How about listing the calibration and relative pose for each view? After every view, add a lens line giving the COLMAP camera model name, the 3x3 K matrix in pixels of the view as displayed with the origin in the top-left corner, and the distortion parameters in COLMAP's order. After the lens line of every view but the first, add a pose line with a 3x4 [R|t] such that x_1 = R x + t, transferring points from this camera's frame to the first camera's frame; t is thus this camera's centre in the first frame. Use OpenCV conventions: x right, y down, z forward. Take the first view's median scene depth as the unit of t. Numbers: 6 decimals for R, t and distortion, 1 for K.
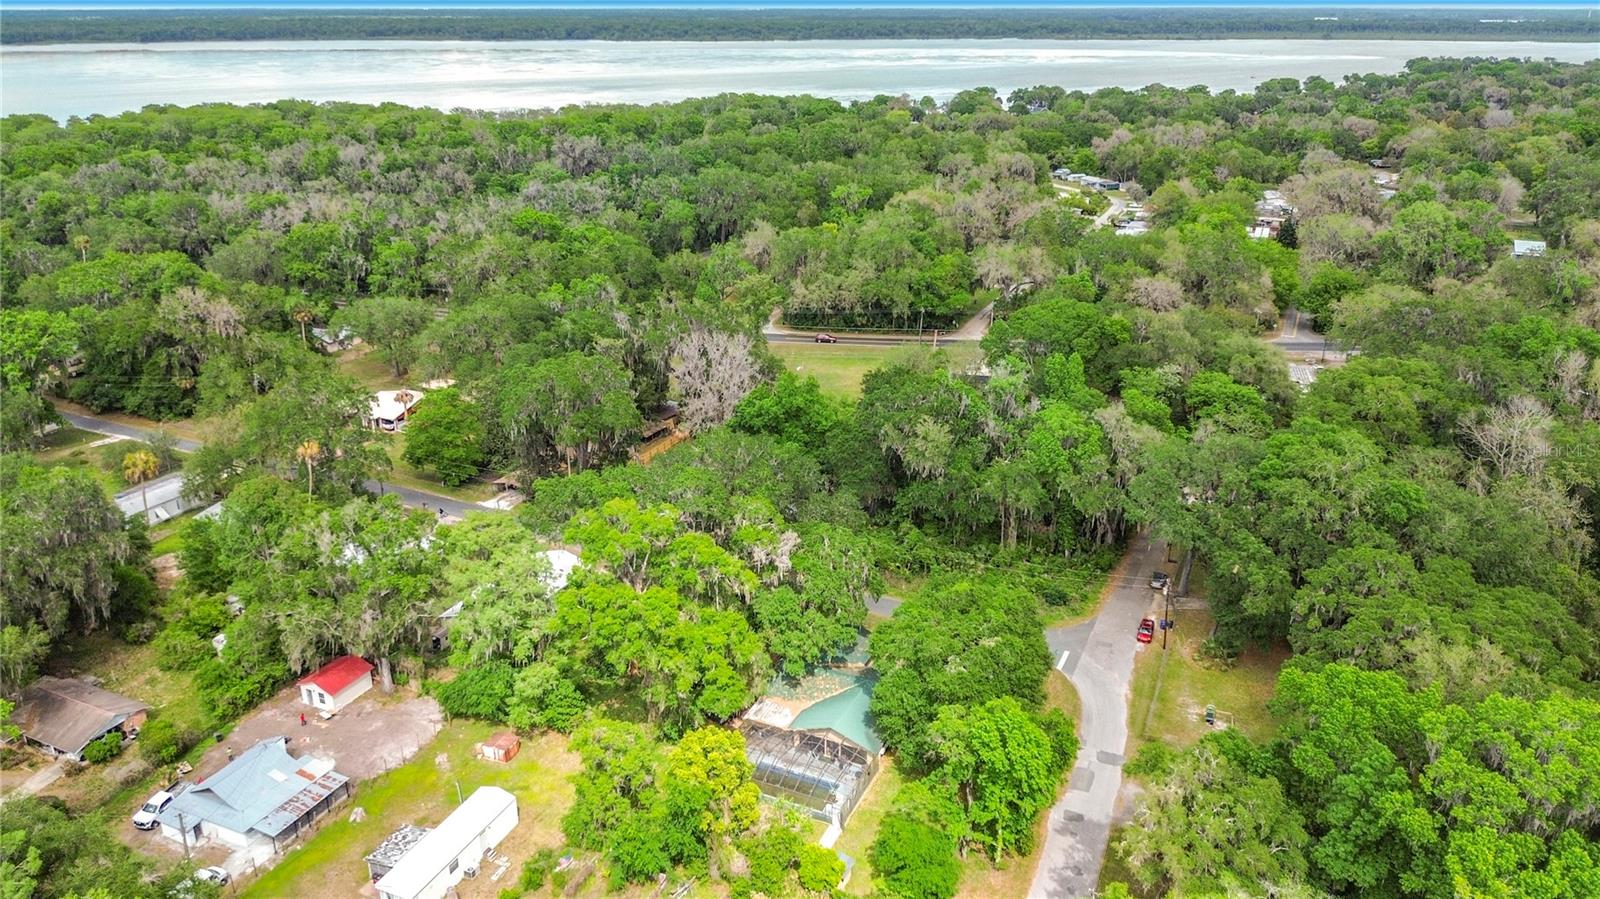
lens RADIAL K [[1159.6, 0, 800.0], [0, 1159.6, 449.5], [0, 0, 1]] dist [0.037448, -0.060150]
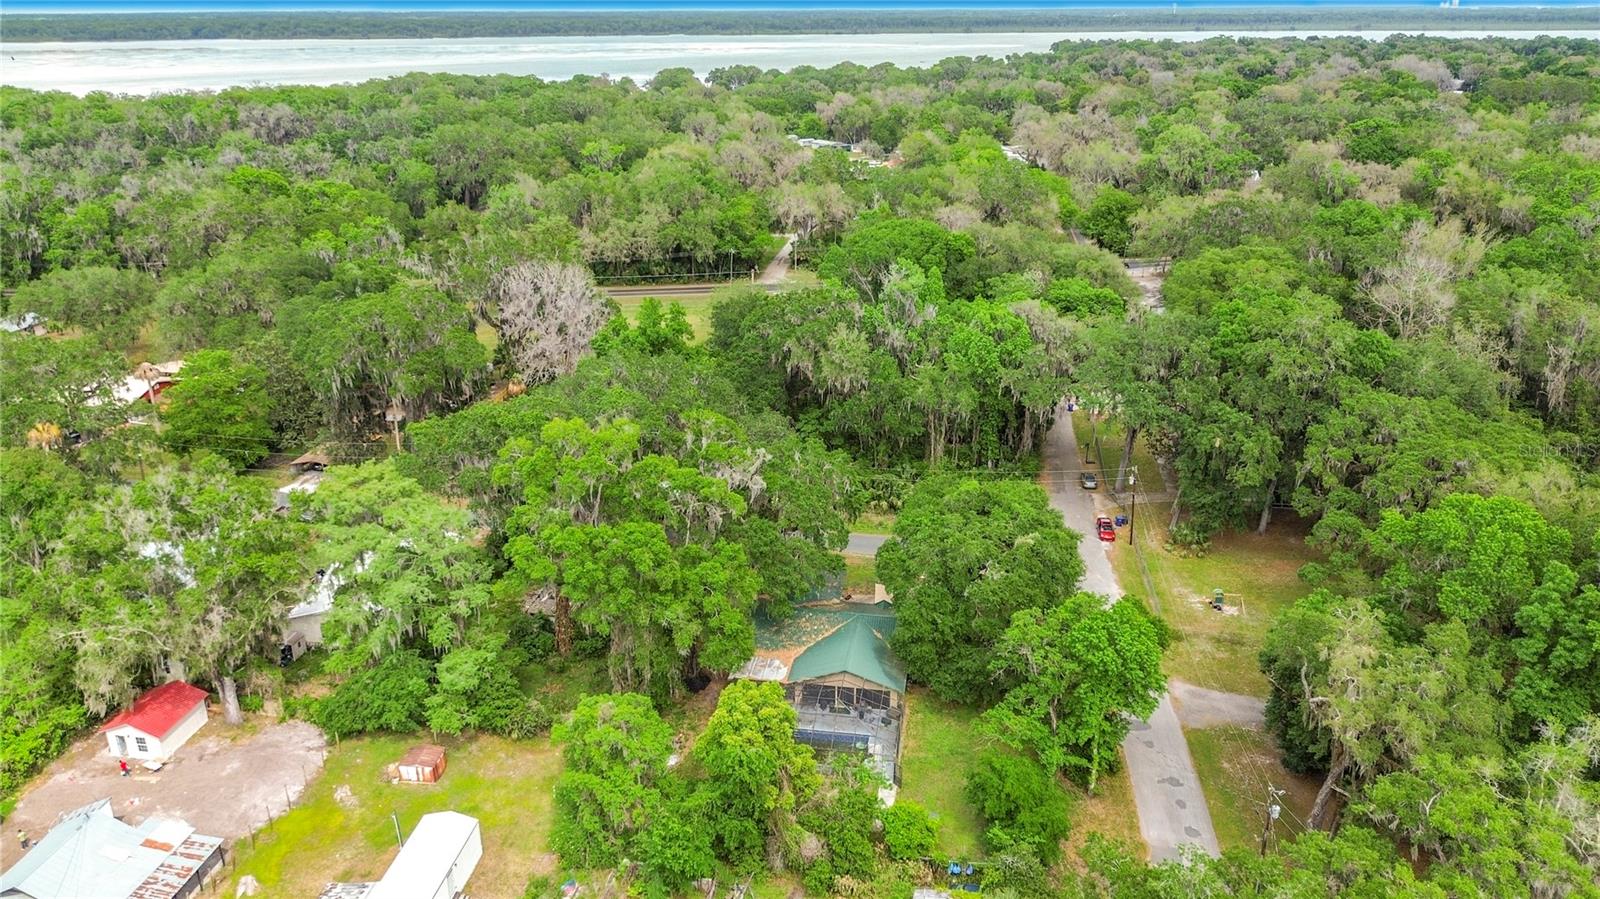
lens RADIAL K [[1154.0, 0, 800.0], [0, 1154.0, 449.5], [0, 0, 1]] dist [0.044764, -0.061312]
pose [[0.961723, -0.101208, 0.254650, -0.123736], [0.101705, 0.994751, 0.011252, 0.043673], [-0.254452, 0.015078, 0.966968, 0.130478]]
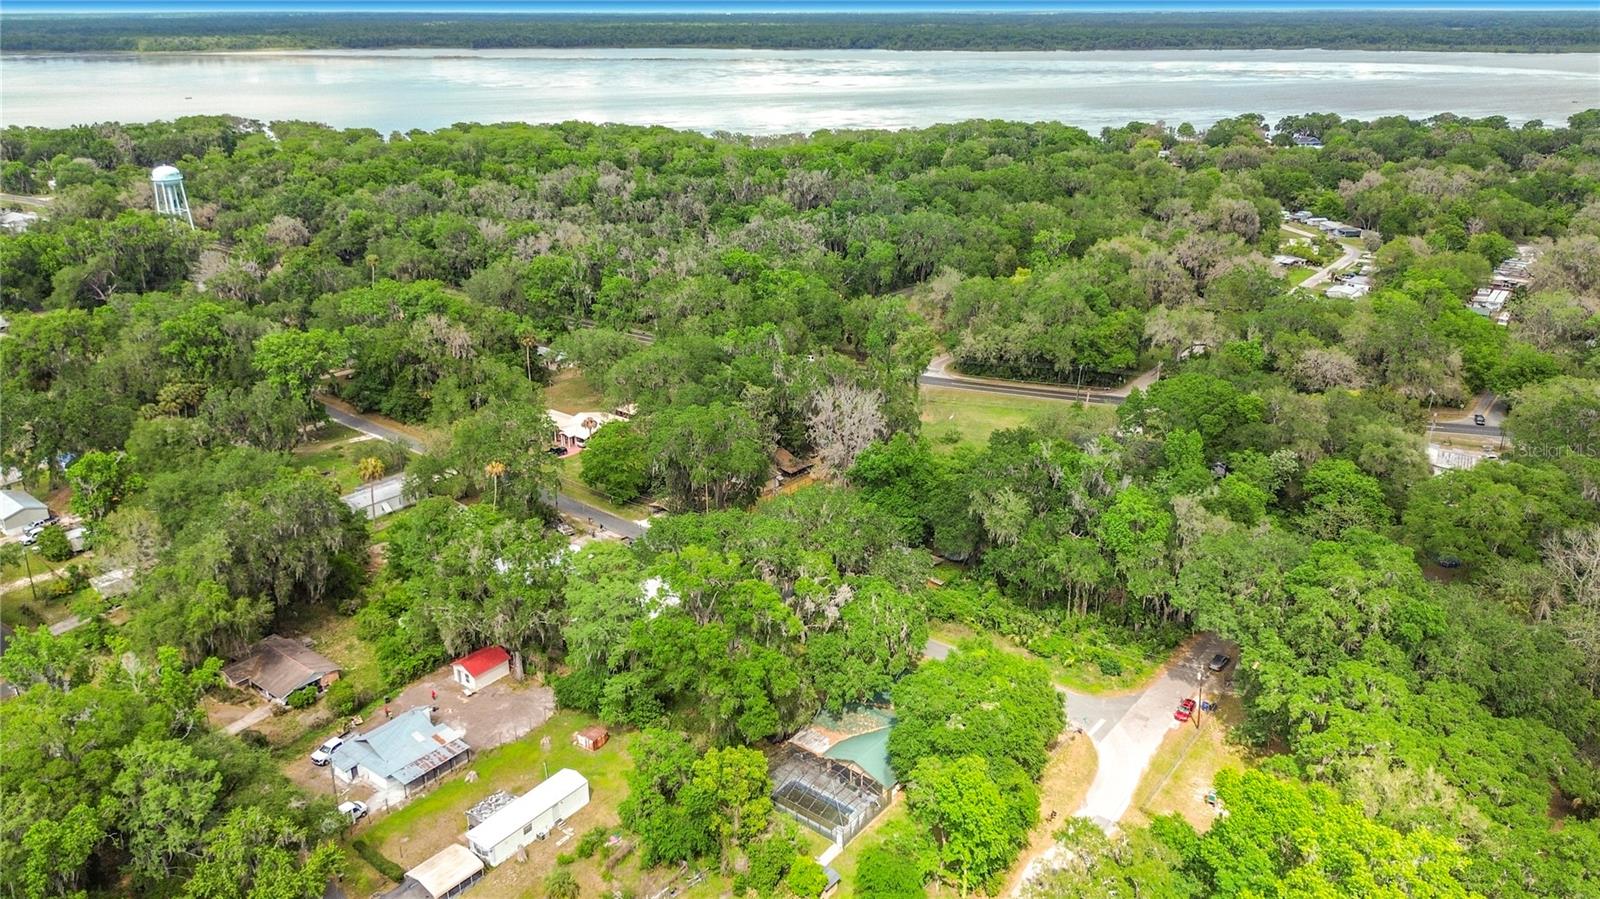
lens RADIAL K [[1154.0, 0, 800.0], [0, 1154.0, 449.5], [0, 0, 1]] dist [0.044764, -0.061312]
pose [[0.972315, 0.082450, -0.218645, 0.125428], [-0.082639, 0.996545, 0.008298, -0.046925], [0.218574, 0.010000, 0.975769, -0.089269]]
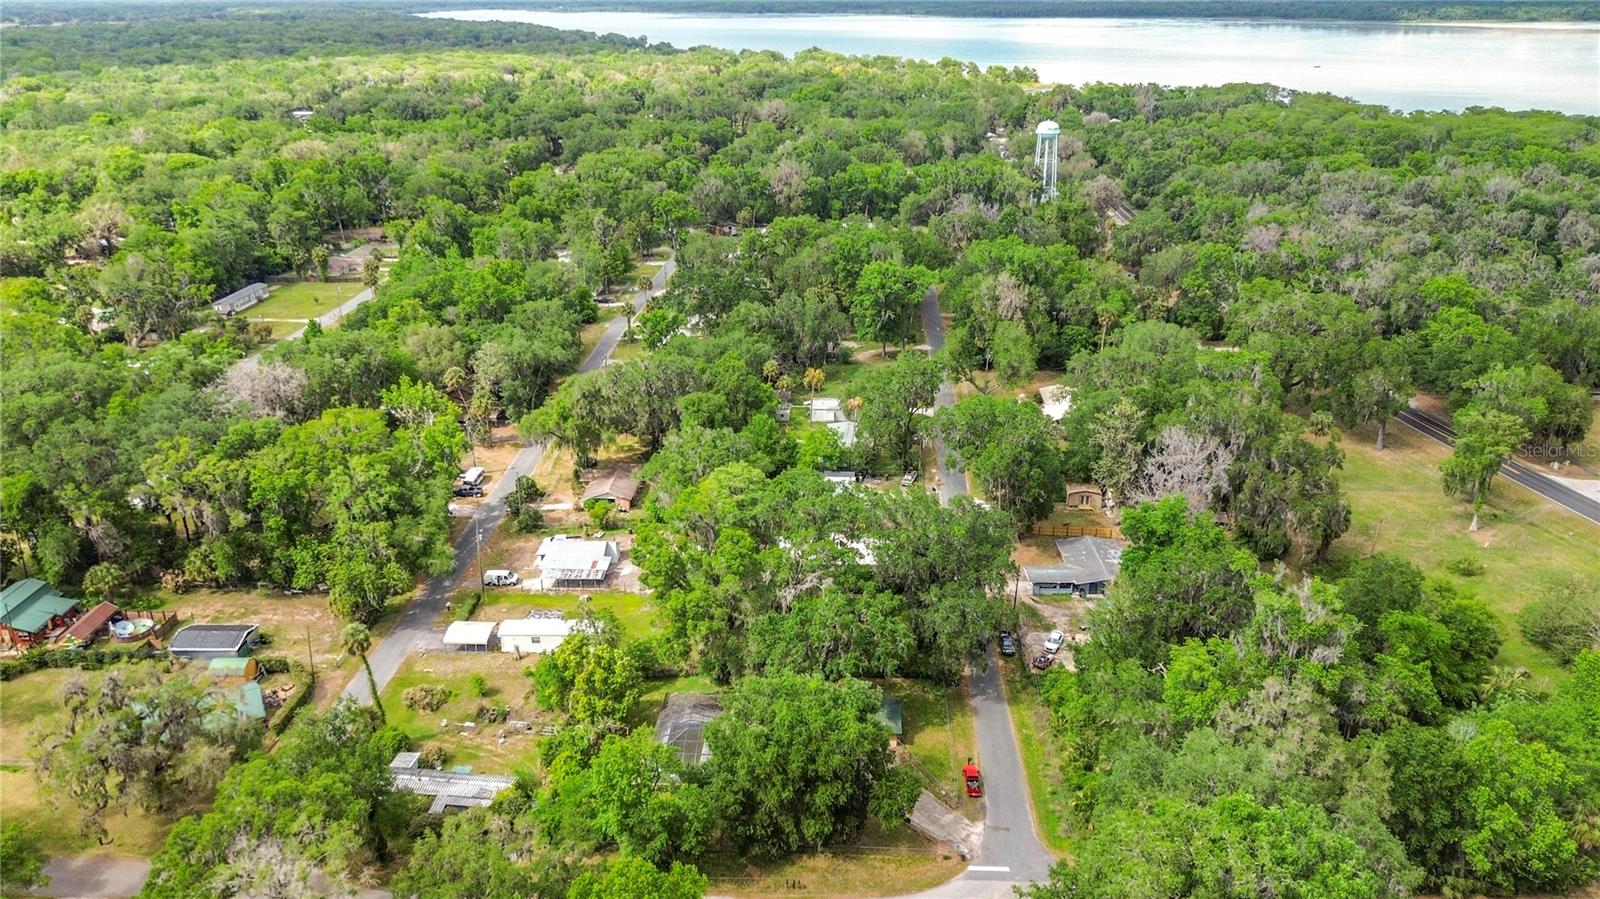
lens RADIAL K [[1158.5, 0, 802.4], [0, 1158.5, 411.5], [0, 0, 1]] dist [0.072771, -0.074562]
pose [[0.372165, 0.317869, -0.872039, 0.612596], [-0.326559, 0.924301, 0.197551, -0.197392], [0.868822, 0.211251, 0.447796, 0.294955]]
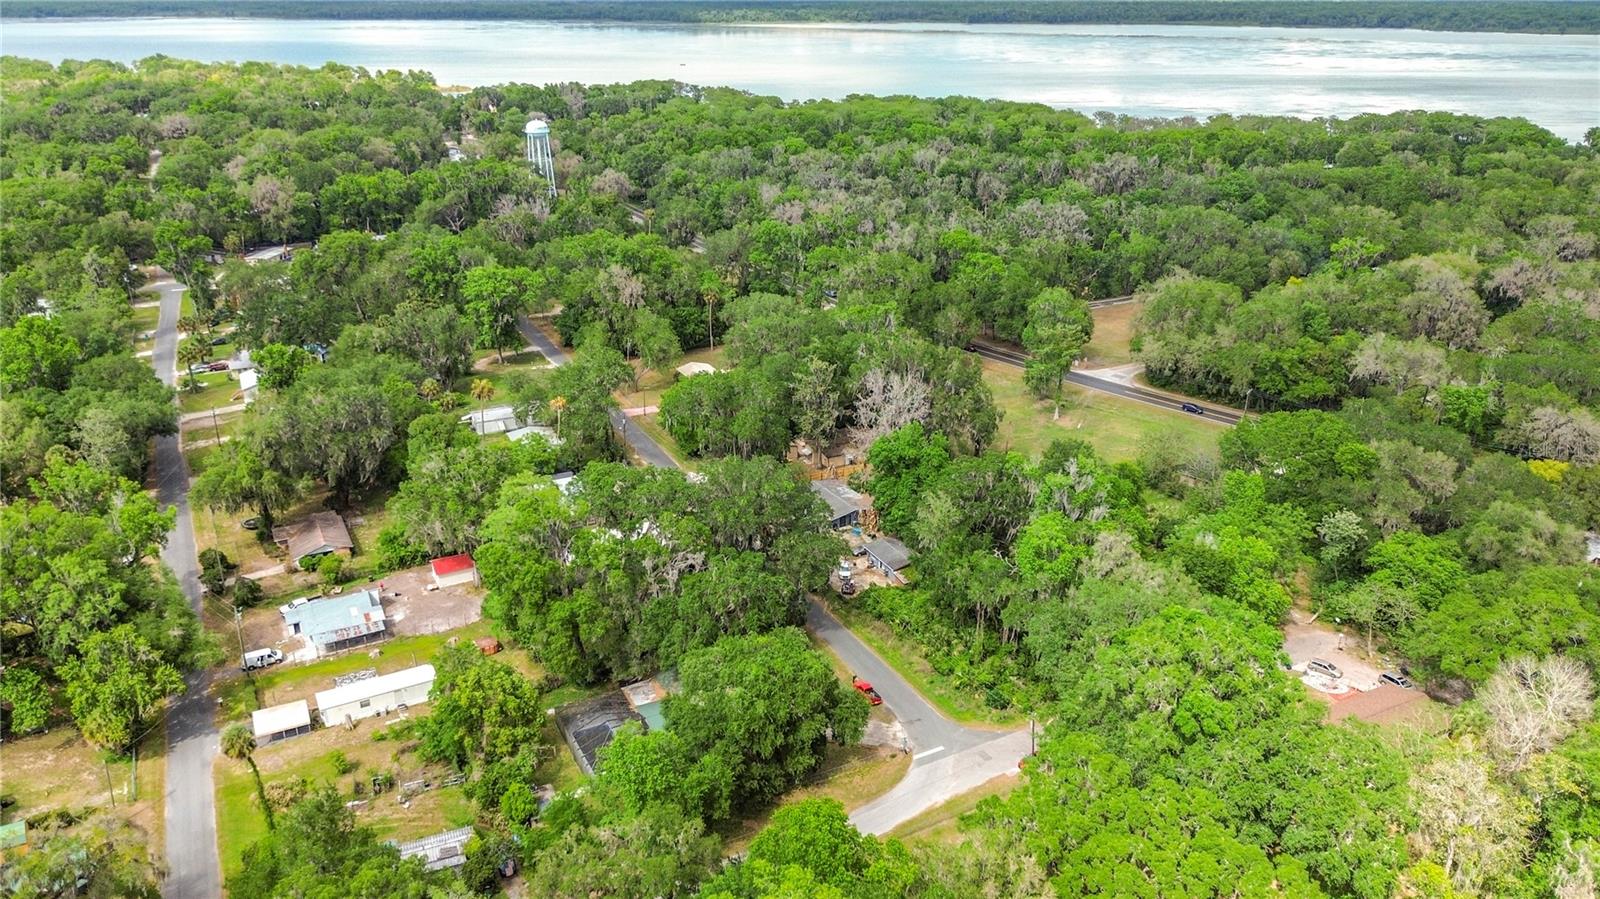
lens RADIAL K [[1154.0, 0, 800.0], [0, 1154.0, 449.5], [0, 0, 1]] dist [0.044764, -0.061312]
pose [[0.791335, 0.228283, -0.567164, 0.477295], [-0.218316, 0.972025, 0.086634, -0.104189], [0.571075, 0.055265, 0.819036, 0.061363]]
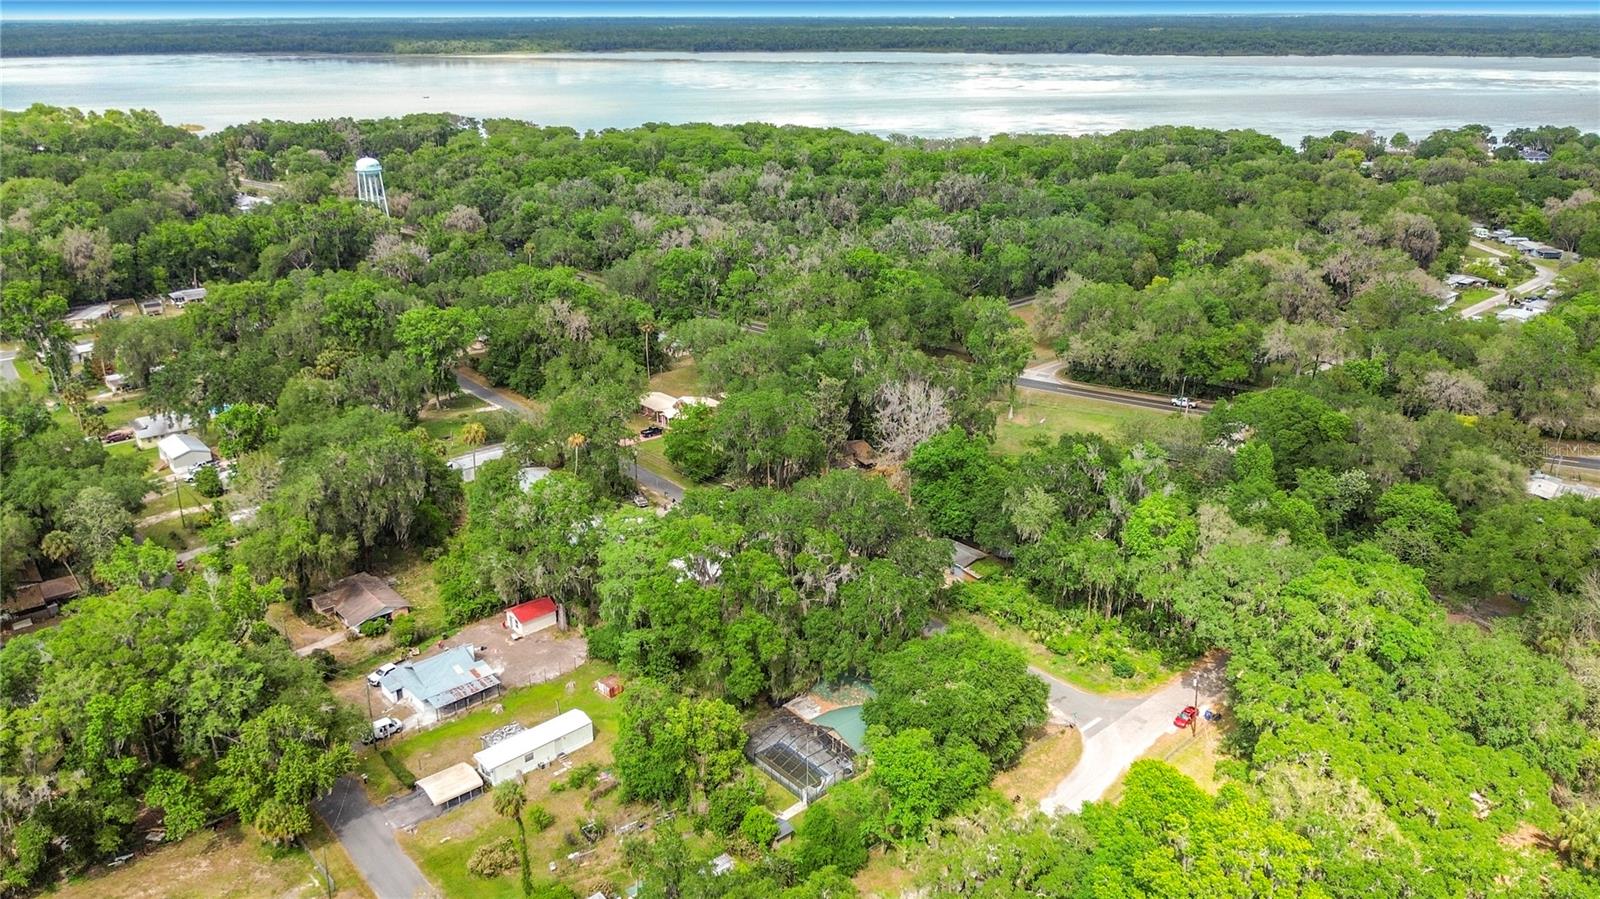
lens RADIAL K [[1159.6, 0, 800.0], [0, 1159.6, 449.5], [0, 0, 1]] dist [0.037448, -0.060150]
pose [[0.914055, 0.140089, -0.380629, 0.260526], [-0.141866, 0.989606, 0.023540, -0.046412], [0.379970, 0.032482, 0.924428, -0.095531]]
